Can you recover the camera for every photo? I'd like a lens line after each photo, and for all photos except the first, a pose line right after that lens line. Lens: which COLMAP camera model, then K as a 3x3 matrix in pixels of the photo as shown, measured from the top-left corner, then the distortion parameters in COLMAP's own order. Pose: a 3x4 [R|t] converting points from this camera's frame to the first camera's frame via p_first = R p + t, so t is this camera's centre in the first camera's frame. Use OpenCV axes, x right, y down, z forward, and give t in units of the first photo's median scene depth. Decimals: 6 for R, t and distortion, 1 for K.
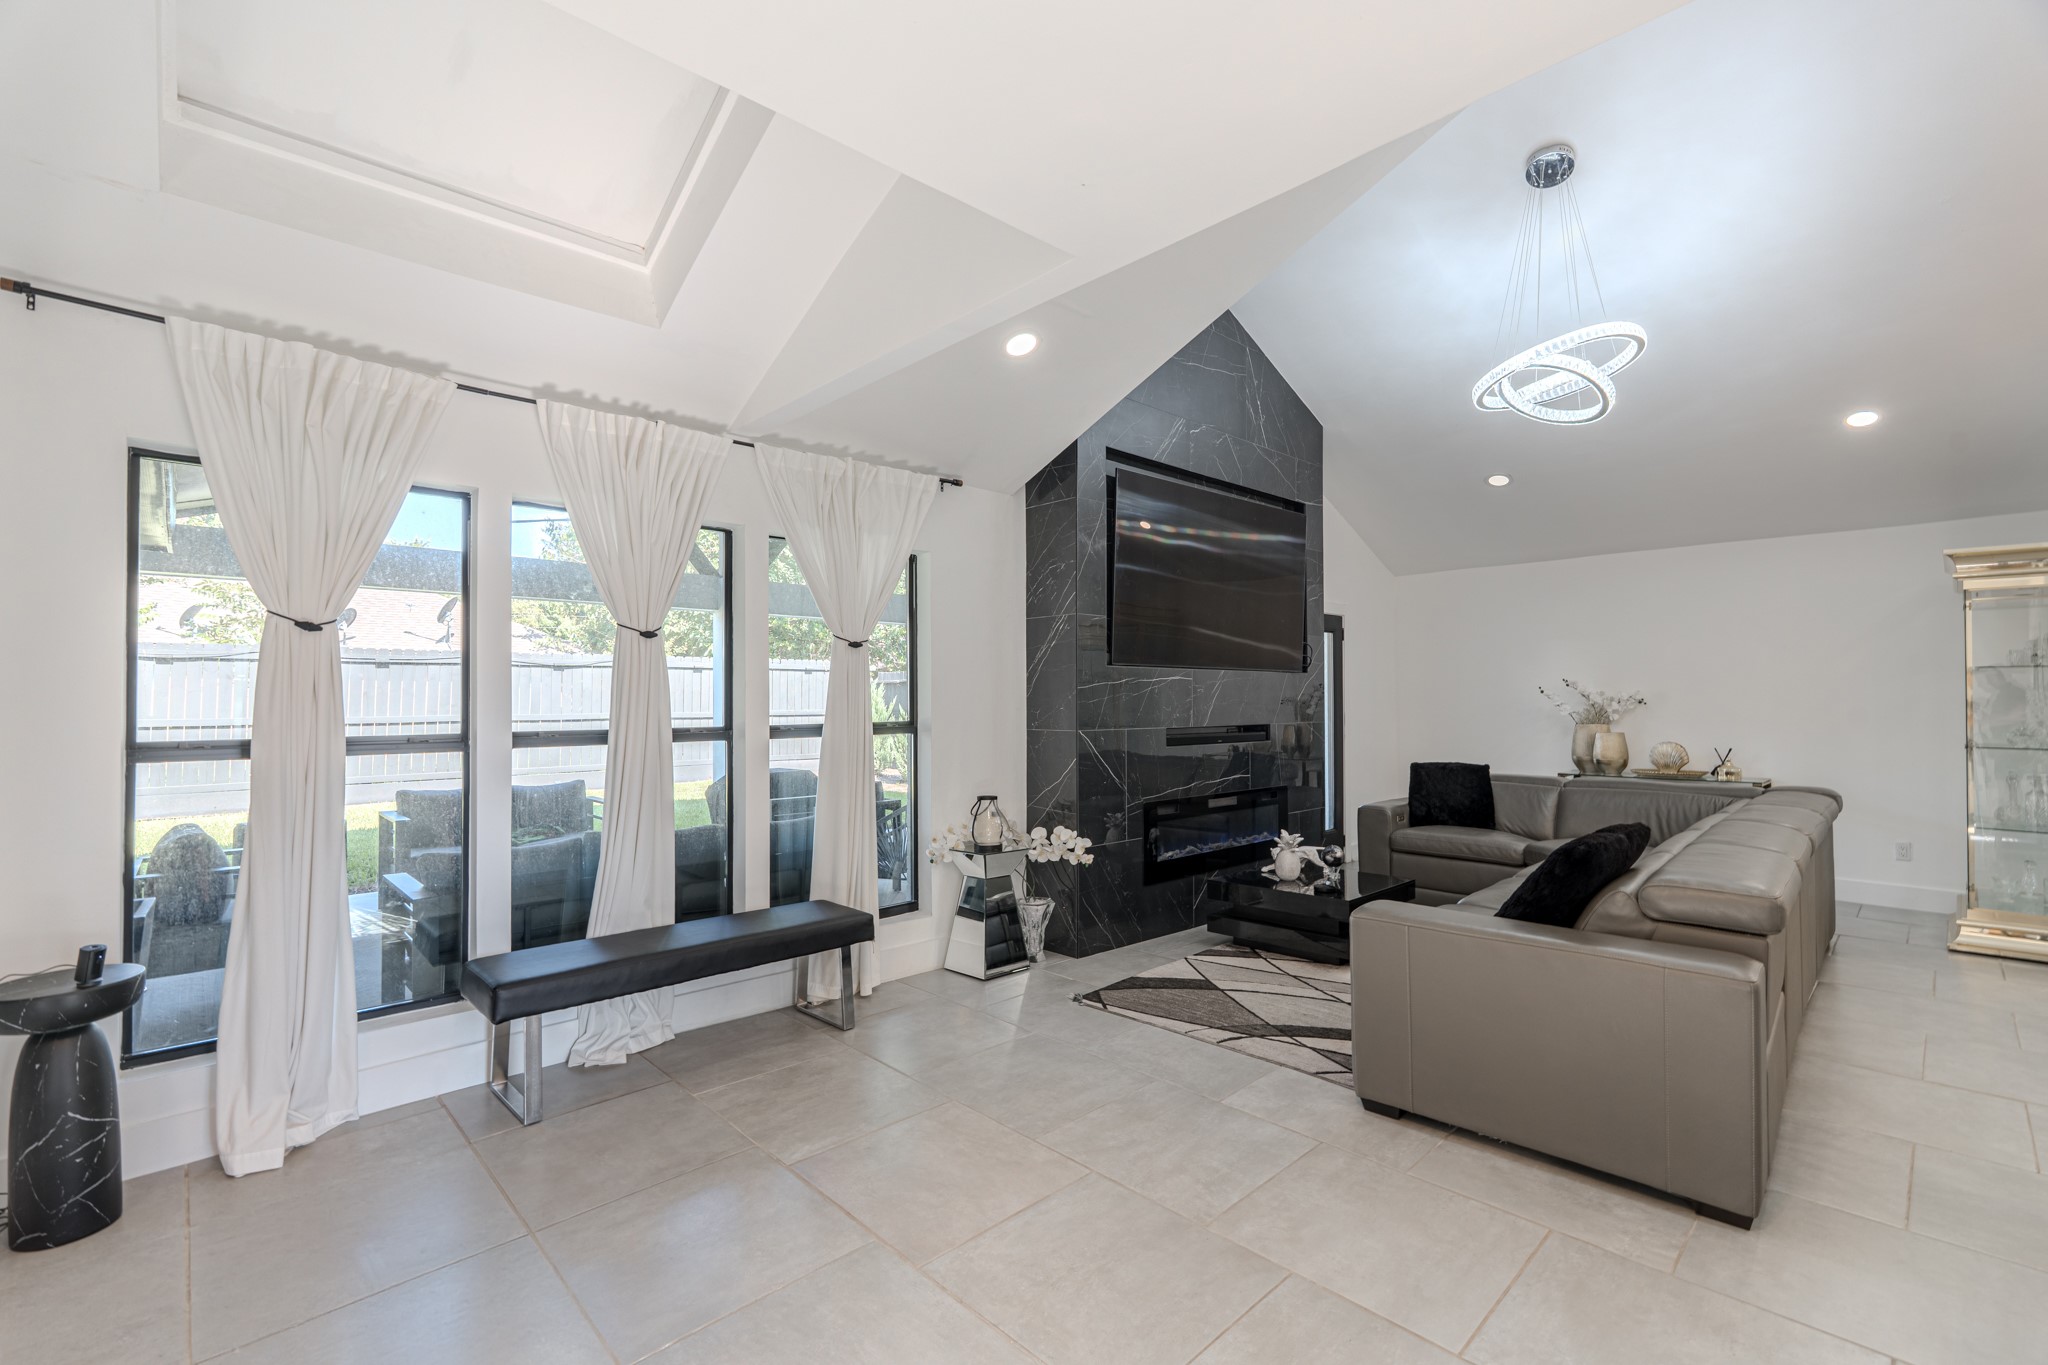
lens RADIAL K [[900.5, 0, 1016.3], [0, 900.5, 687.1], [0, 0, 1]] dist [-0.005514, 0.000617]
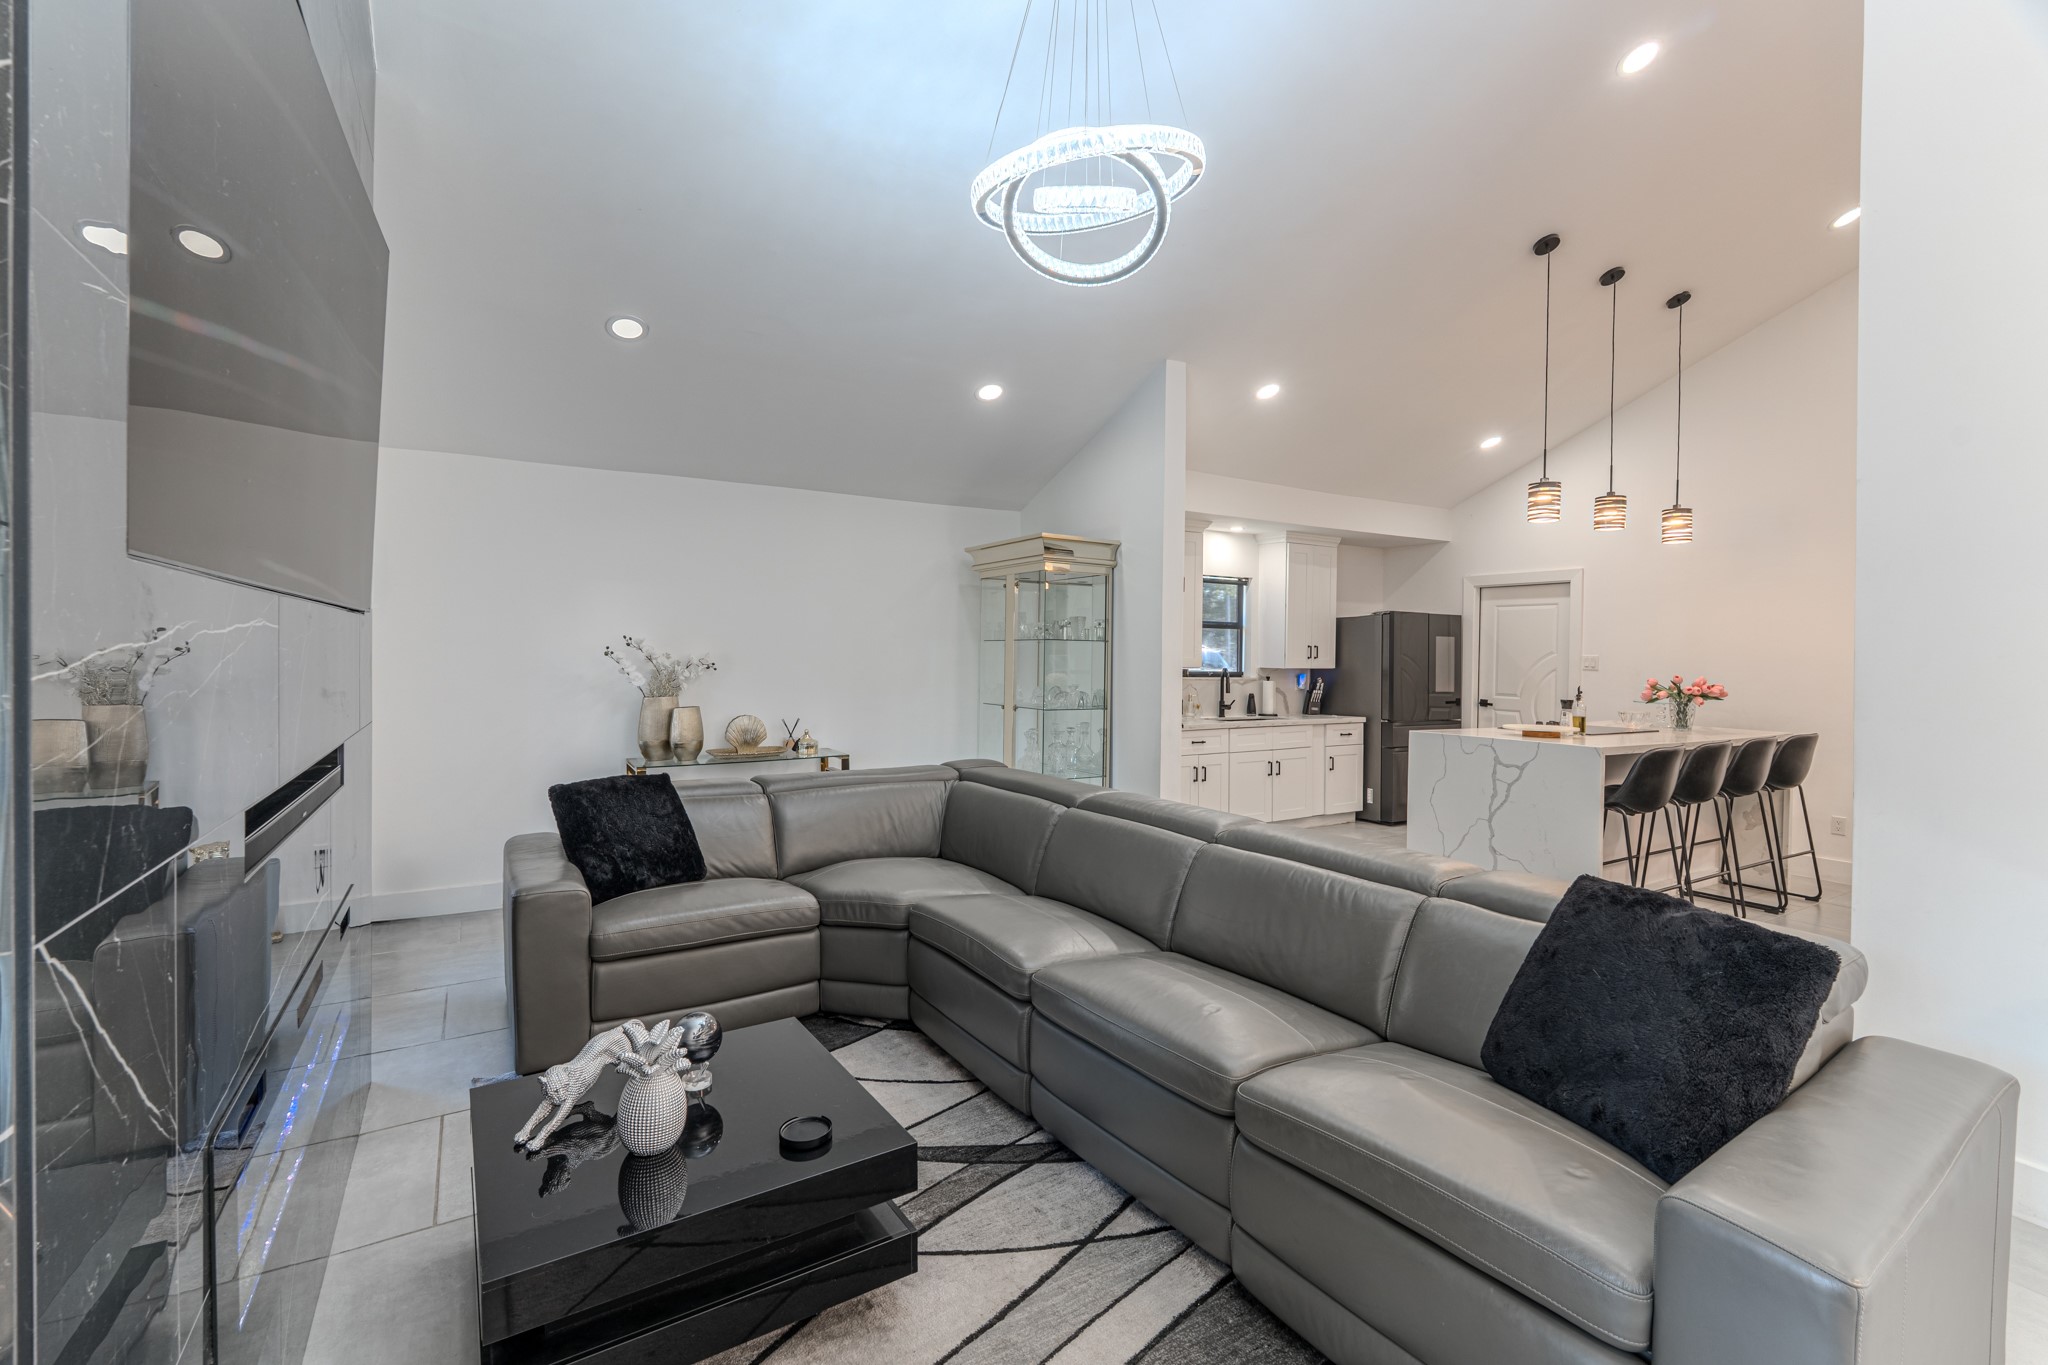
lens RADIAL K [[900.5, 0, 1011.4], [0, 900.5, 659.7], [0, 0, 1]] dist [-0.005514, 0.000617]
pose [[0.226382, -0.007944, 0.974006, -0.034041], [-0.020529, 0.999706, 0.012925, -0.006532], [-0.973822, -0.022921, 0.226152, 0.646398]]
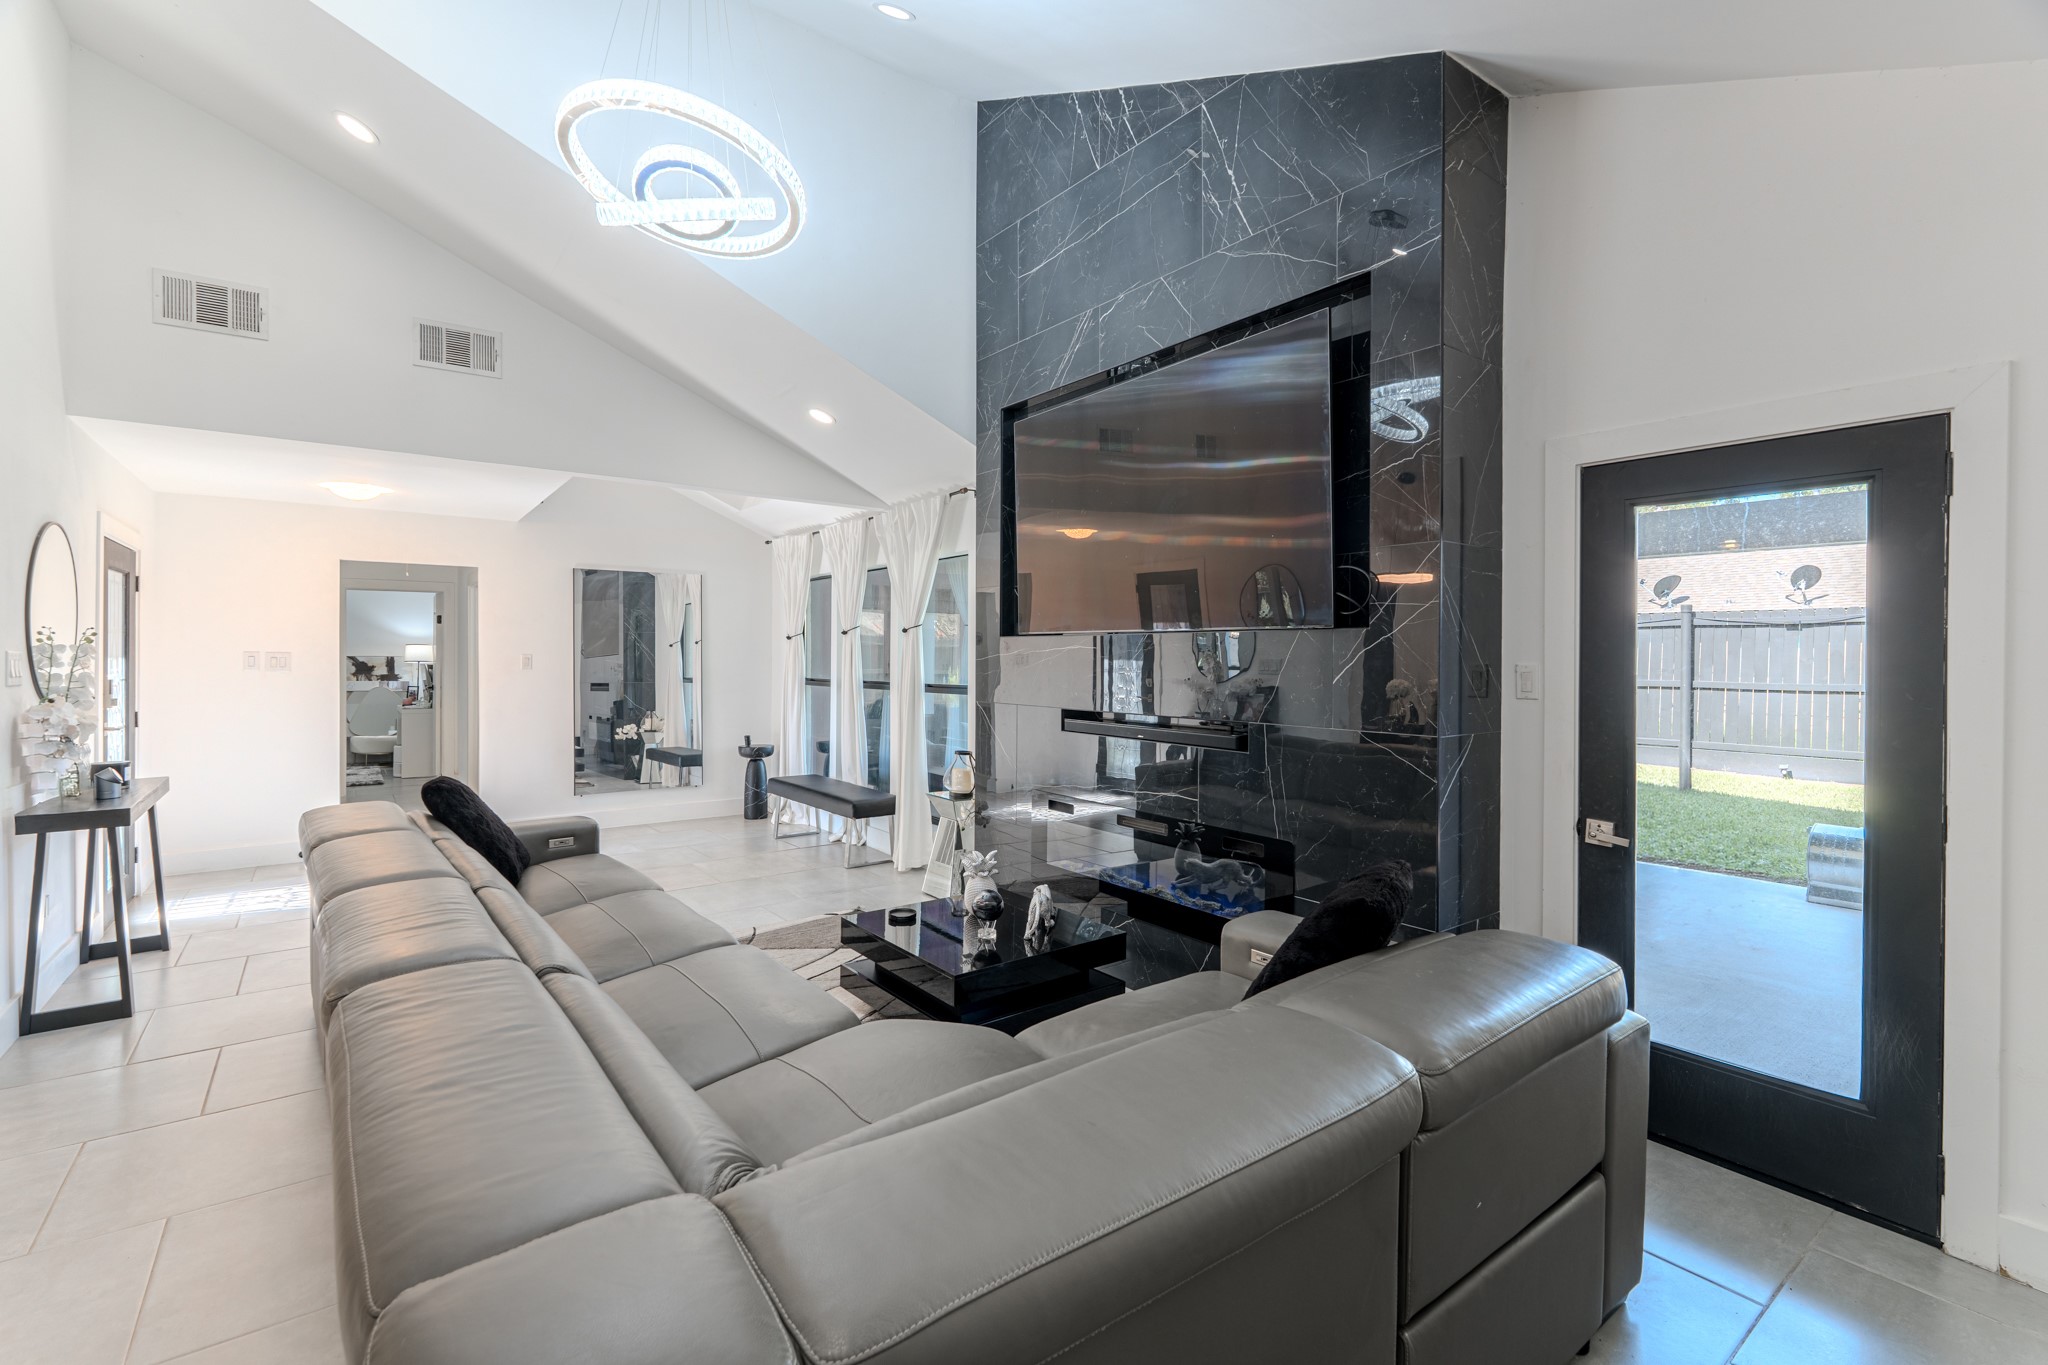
lens RADIAL K [[900.5, 0, 1031.1], [0, 900.5, 657.7], [0, 0, 1]] dist [-0.005514, 0.000617]
pose [[-0.104040, 0.005437, -0.994558, 0.885220], [0.003797, 0.999980, 0.005069, -0.003989], [0.994566, -0.003249, -0.104059, 0.952217]]
